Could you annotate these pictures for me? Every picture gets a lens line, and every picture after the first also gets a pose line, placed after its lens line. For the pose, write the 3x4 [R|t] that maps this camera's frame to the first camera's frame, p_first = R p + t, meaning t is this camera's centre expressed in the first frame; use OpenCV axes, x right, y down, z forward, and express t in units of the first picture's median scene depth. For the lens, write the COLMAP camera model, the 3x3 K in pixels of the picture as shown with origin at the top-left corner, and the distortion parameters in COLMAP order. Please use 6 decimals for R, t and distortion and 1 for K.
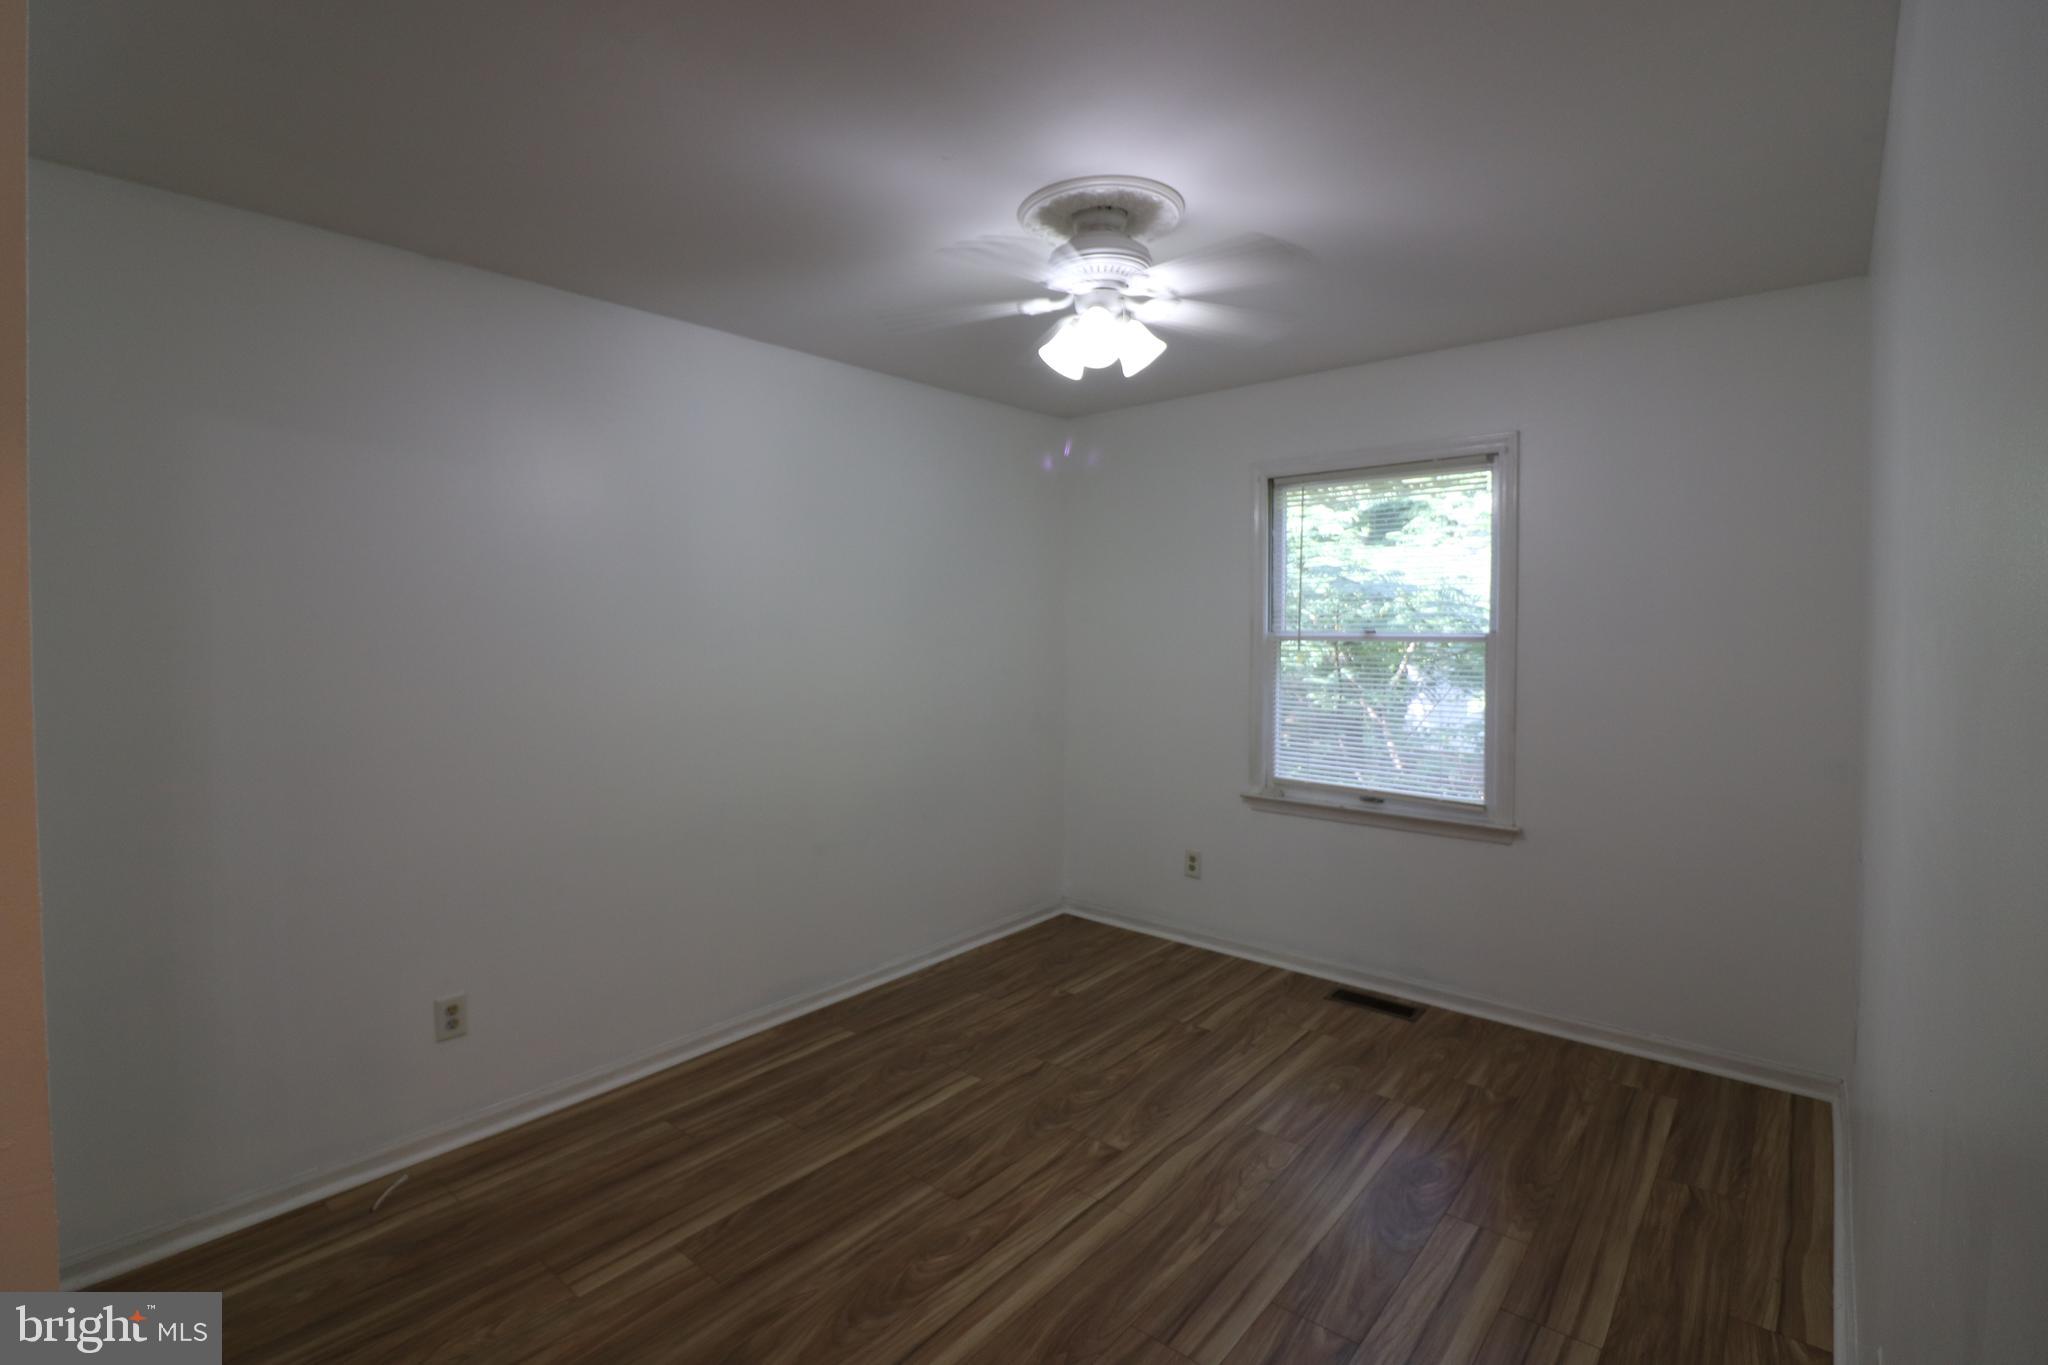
lens RADIAL K [[941.9, 0, 1022.7], [0, 941.9, 684.6], [0, 0, 1]] dist [-0.017782, -0.002681]
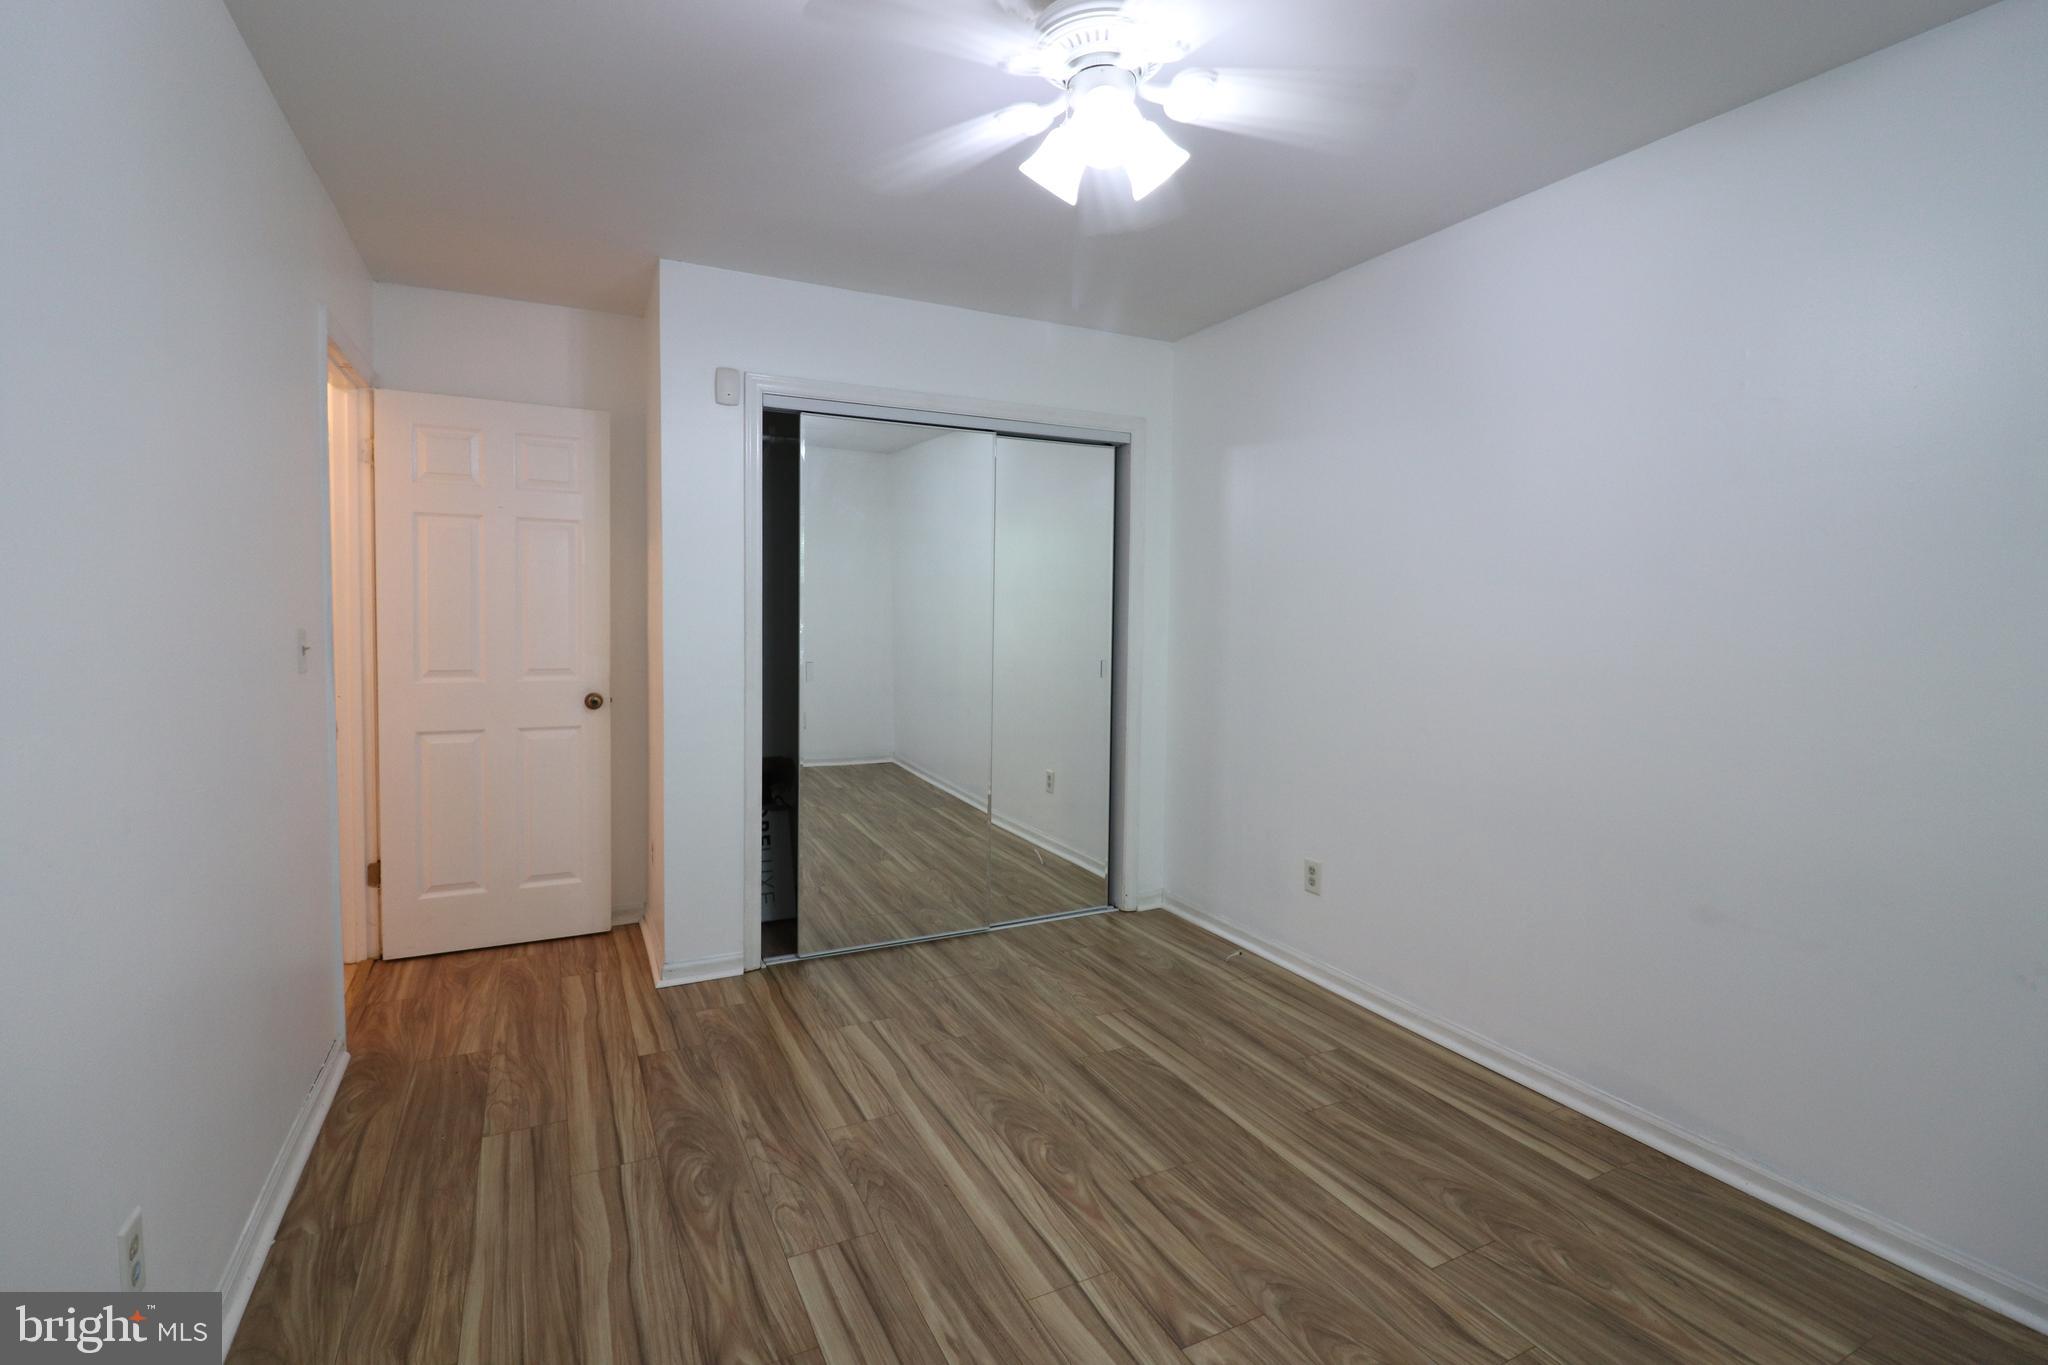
lens RADIAL K [[941.9, 0, 1022.5], [0, 941.9, 673.6], [0, 0, 1]] dist [-0.017782, -0.002681]
pose [[-0.392668, 0.064284, -0.917431, 0.759380], [-0.067278, 0.992874, 0.098366, -0.021410], [0.917216, 0.100348, -0.385544, 1.180529]]
